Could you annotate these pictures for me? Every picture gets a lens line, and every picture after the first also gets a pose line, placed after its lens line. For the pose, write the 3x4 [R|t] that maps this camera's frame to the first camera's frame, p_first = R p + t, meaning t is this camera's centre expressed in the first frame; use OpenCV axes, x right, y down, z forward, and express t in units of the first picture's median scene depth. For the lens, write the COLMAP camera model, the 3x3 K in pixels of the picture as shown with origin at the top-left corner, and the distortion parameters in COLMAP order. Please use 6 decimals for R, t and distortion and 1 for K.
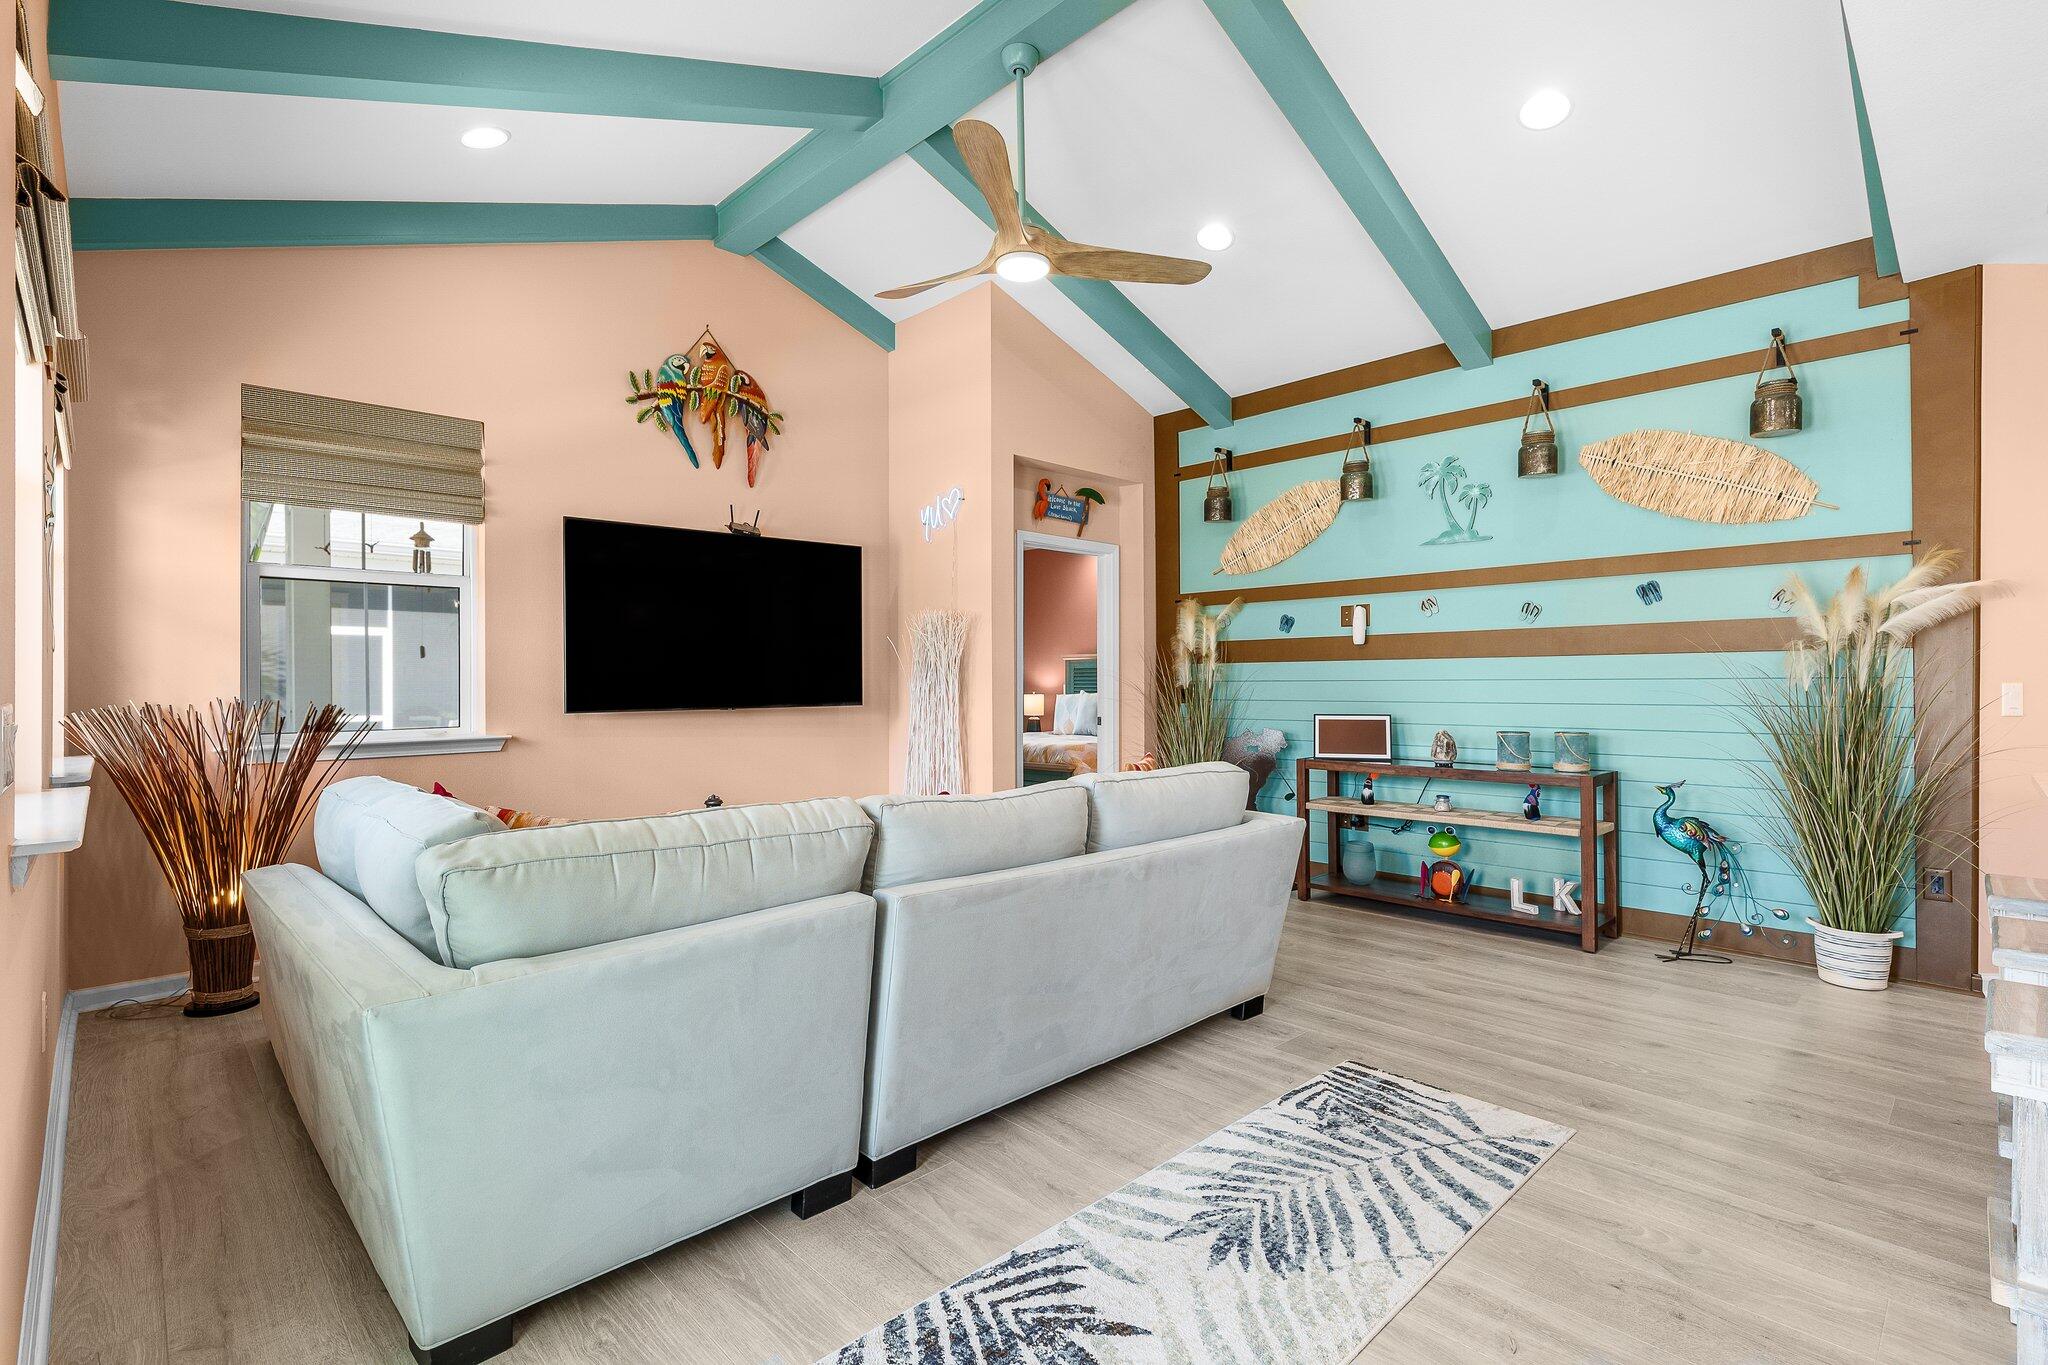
lens RADIAL K [[958.9, 0, 1015.1], [0, 958.9, 678.0], [0, 0, 1]] dist [0.004806, -0.001081]
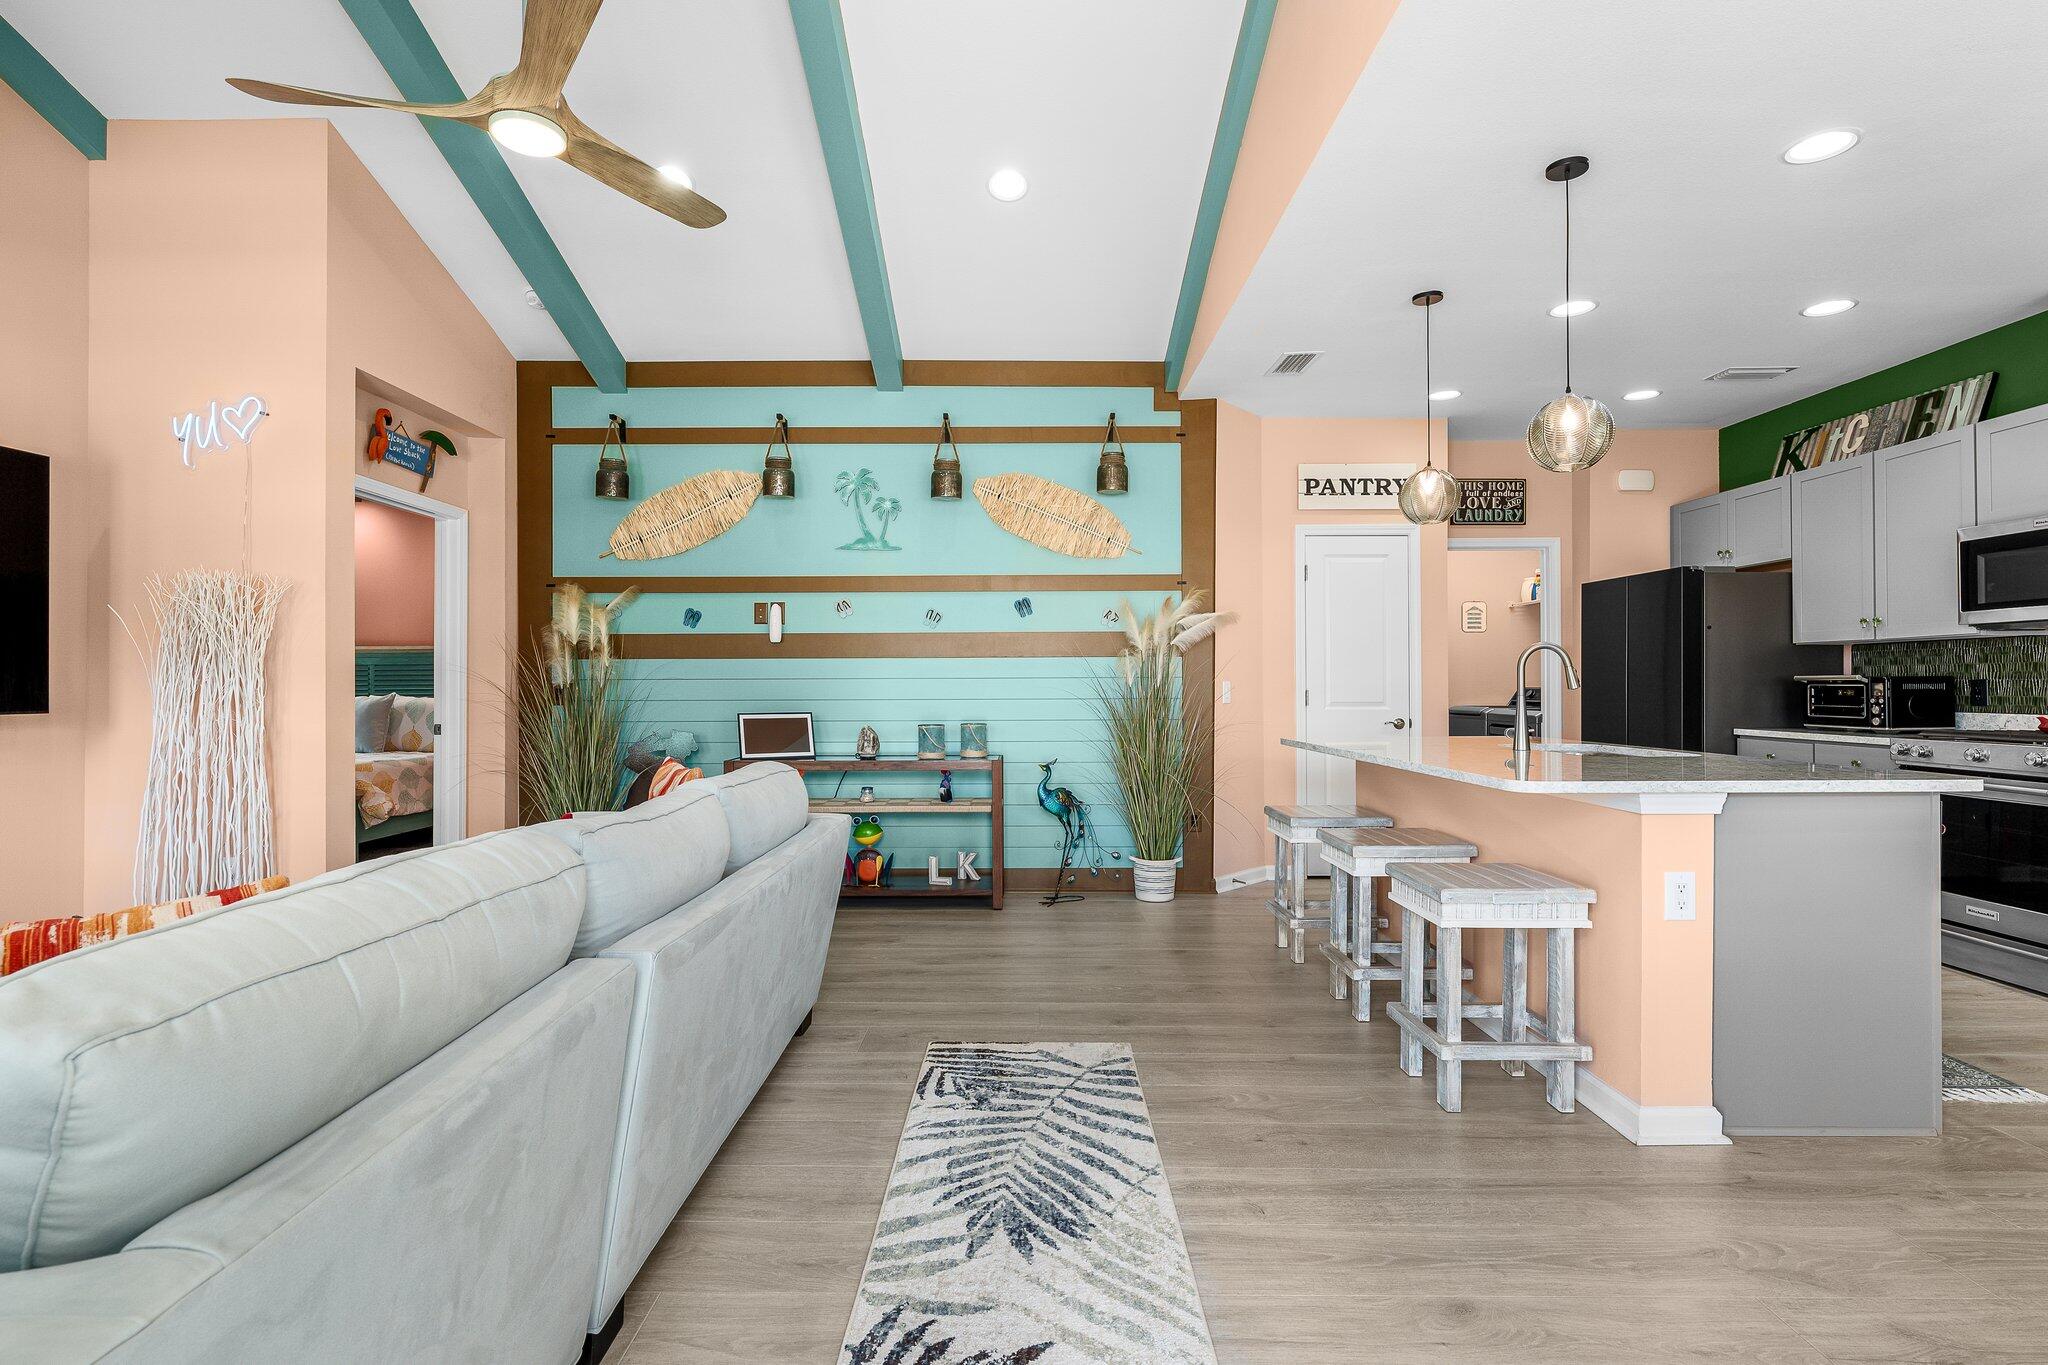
lens RADIAL K [[981.3, 0, 1021.5], [0, 981.3, 679.7], [0, 0, 1]] dist [0.004648, -0.001153]
pose [[0.692781, 0.008085, 0.721103, -0.238150], [-0.003345, 0.999962, -0.007999, 0.013075], [-0.721141, 0.003129, 0.692782, 0.139608]]
